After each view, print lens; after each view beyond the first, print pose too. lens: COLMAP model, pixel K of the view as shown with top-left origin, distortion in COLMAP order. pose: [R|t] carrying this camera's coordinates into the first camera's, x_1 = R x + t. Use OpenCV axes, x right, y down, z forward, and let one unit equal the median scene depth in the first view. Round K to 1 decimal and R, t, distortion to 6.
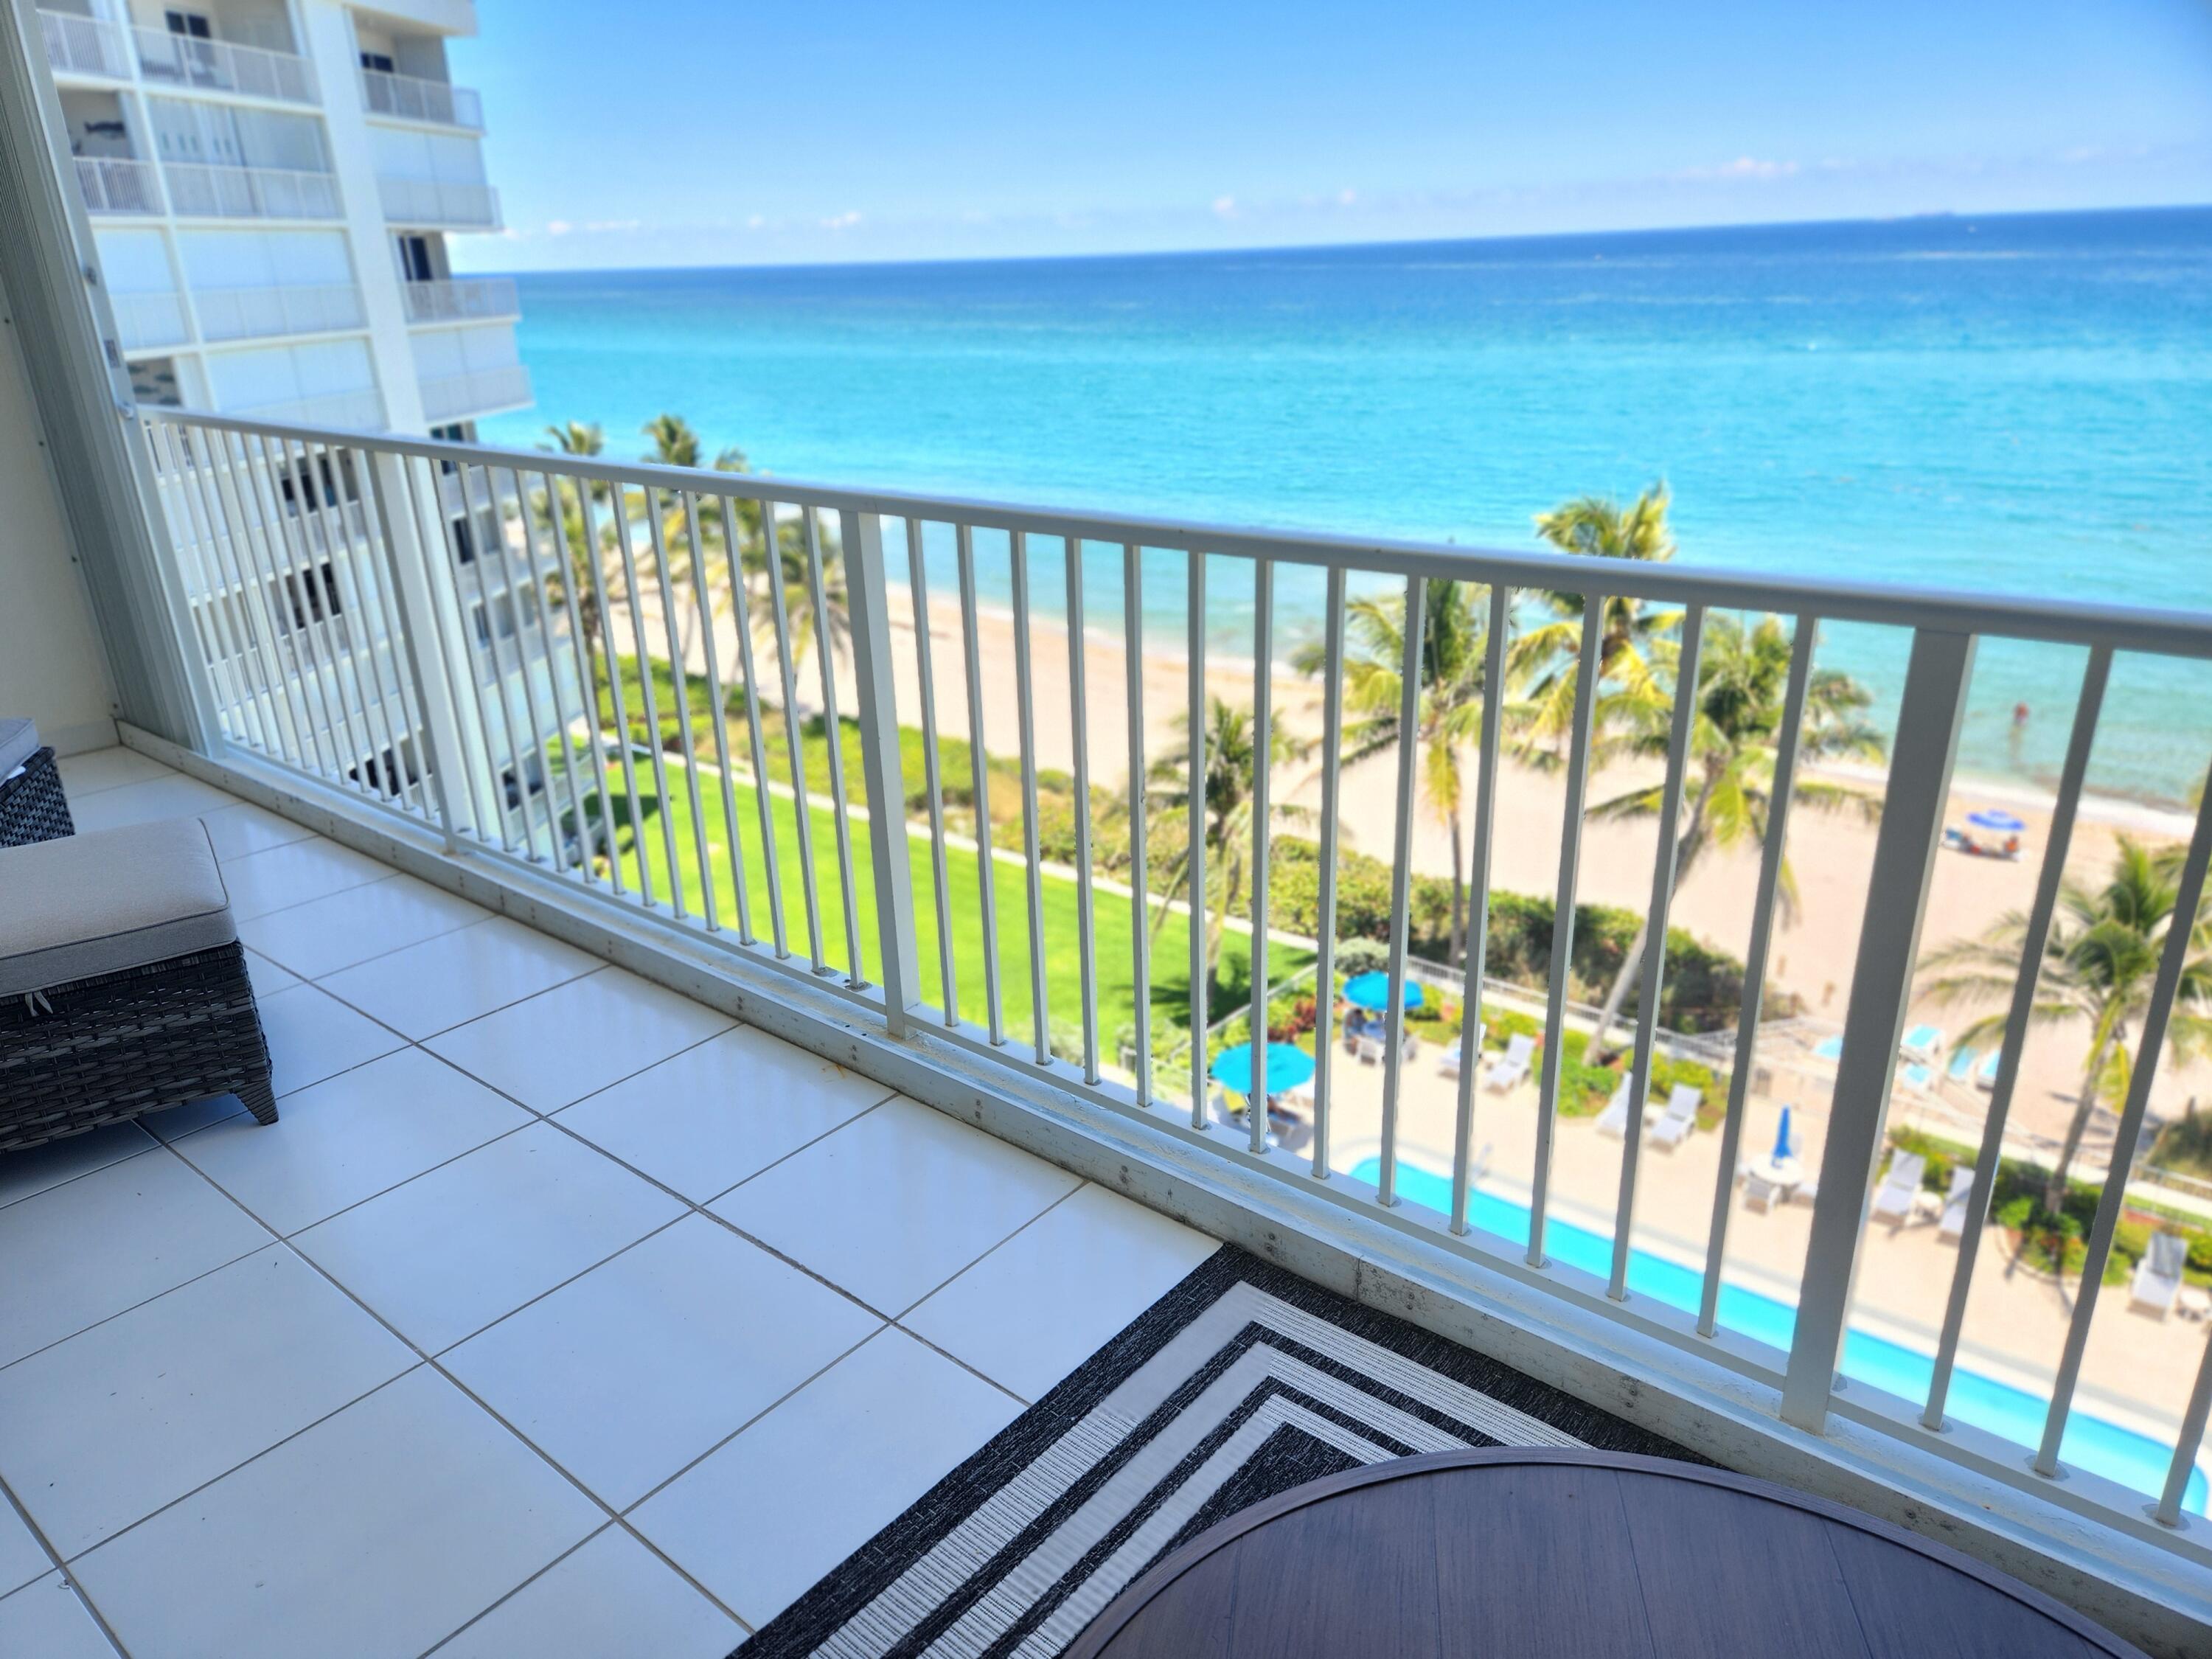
lens RADIAL K [[1472.2, 0, 1072.3], [0, 1472.2, 848.6], [0, 0, 1]] dist [0.069759, -0.061636]
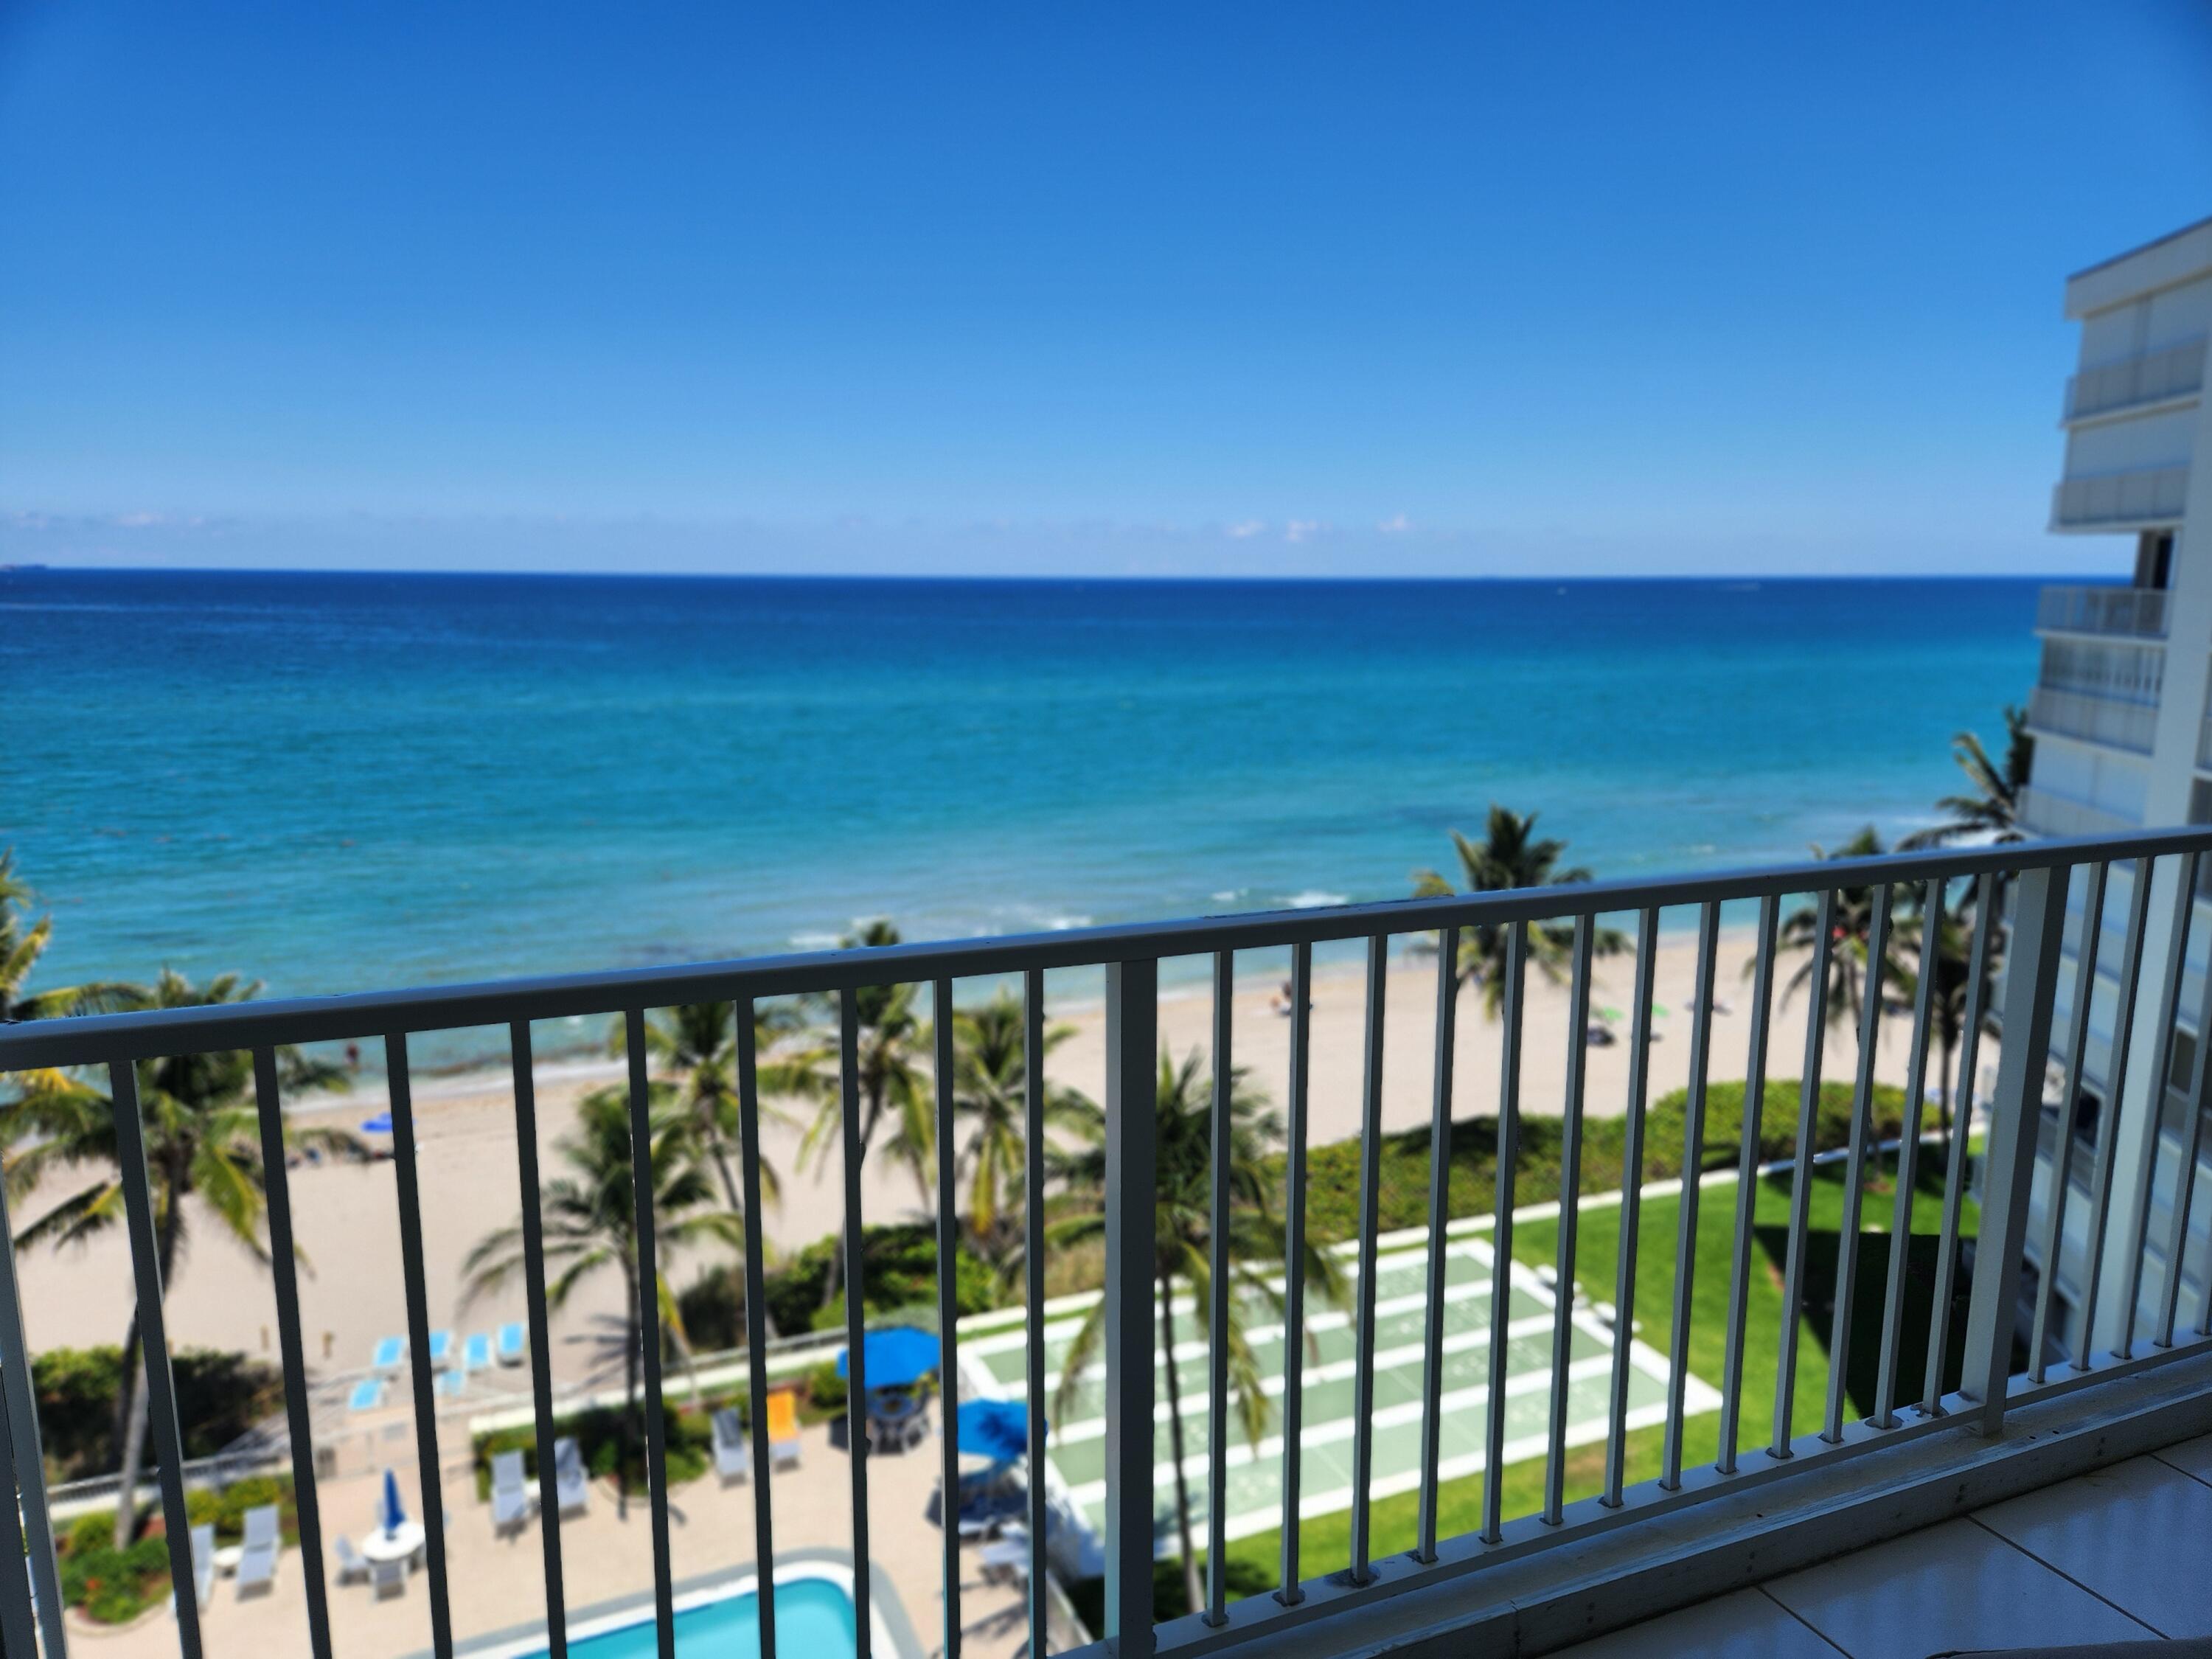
lens RADIAL K [[1467.6, 0, 1109.5], [0, 1467.6, 852.5], [0, 0, 1]] dist [0.071112, -0.071526]
pose [[0.442047, -0.123322, 0.888474, -0.088441], [0.309770, 0.950553, -0.022183, -0.028612], [-0.841806, 0.285028, 0.458391, 0.075114]]
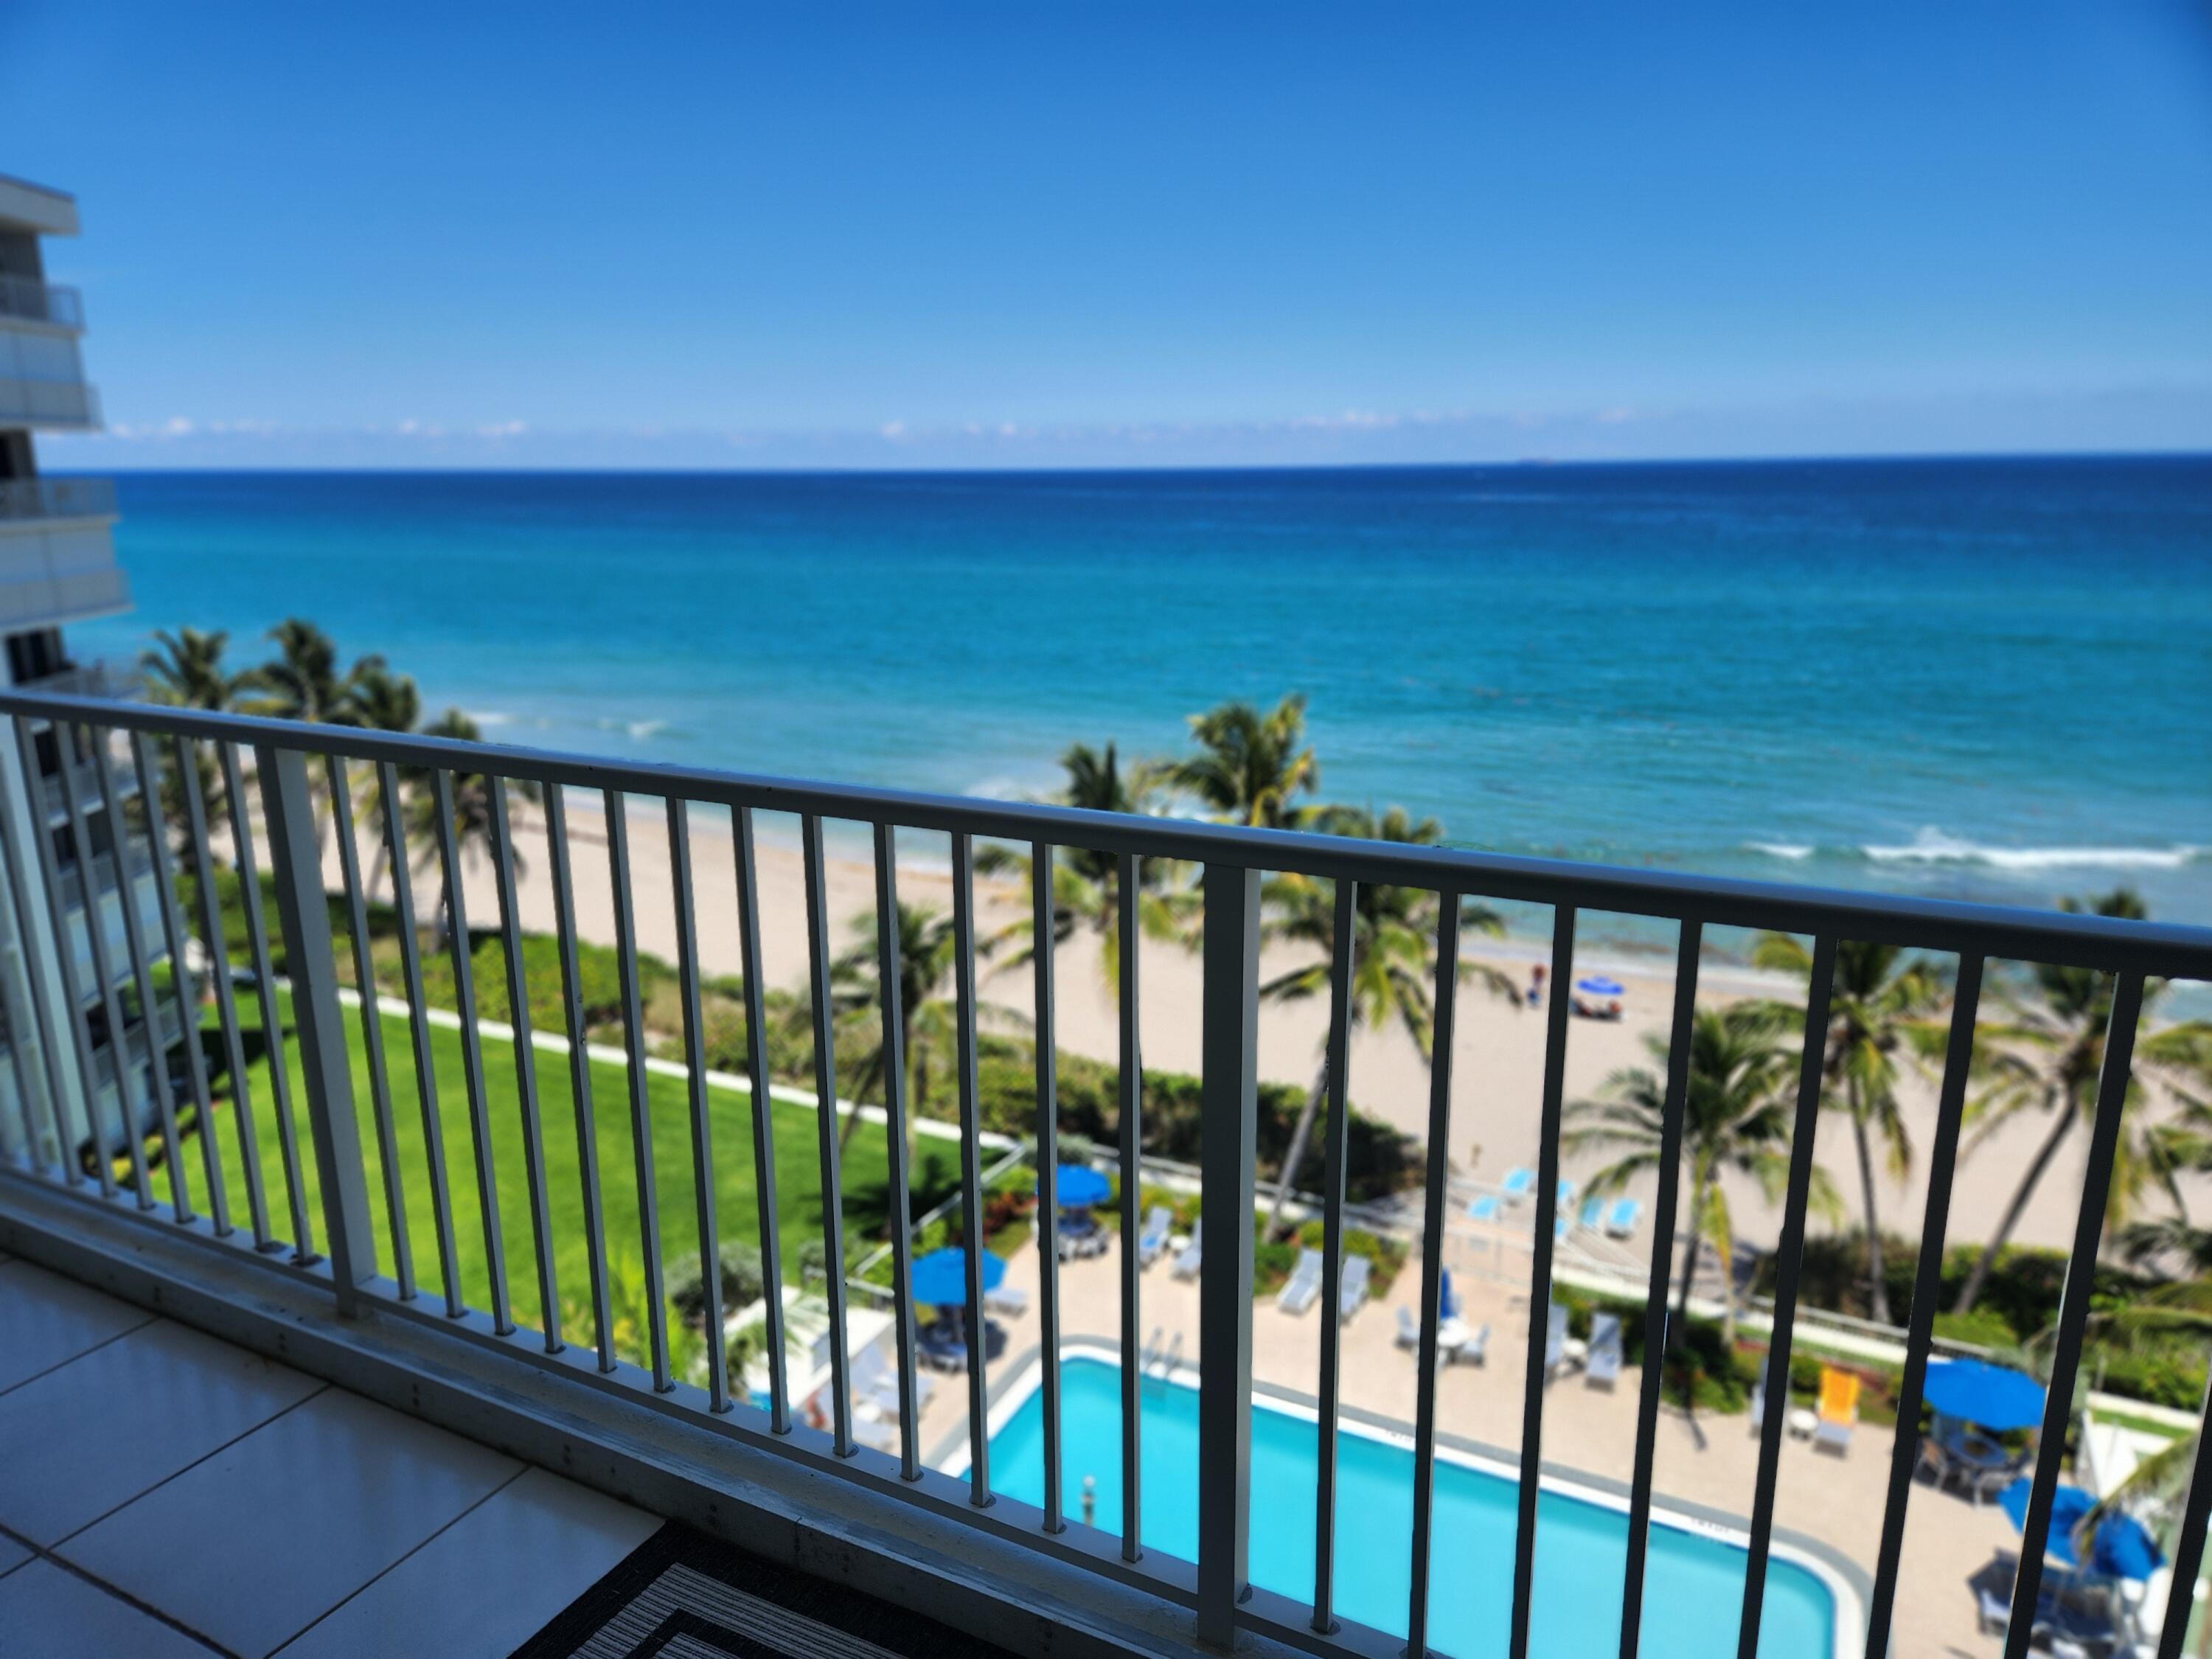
lens RADIAL K [[1469.6, 0, 1095.5], [0, 1469.6, 844.4], [0, 0, 1]] dist [0.076861, -0.071447]
pose [[0.975400, -0.026138, 0.218887, 0.014118], [0.055538, 0.990054, -0.129262, -0.001464], [-0.213332, 0.138238, 0.967150, -0.001815]]
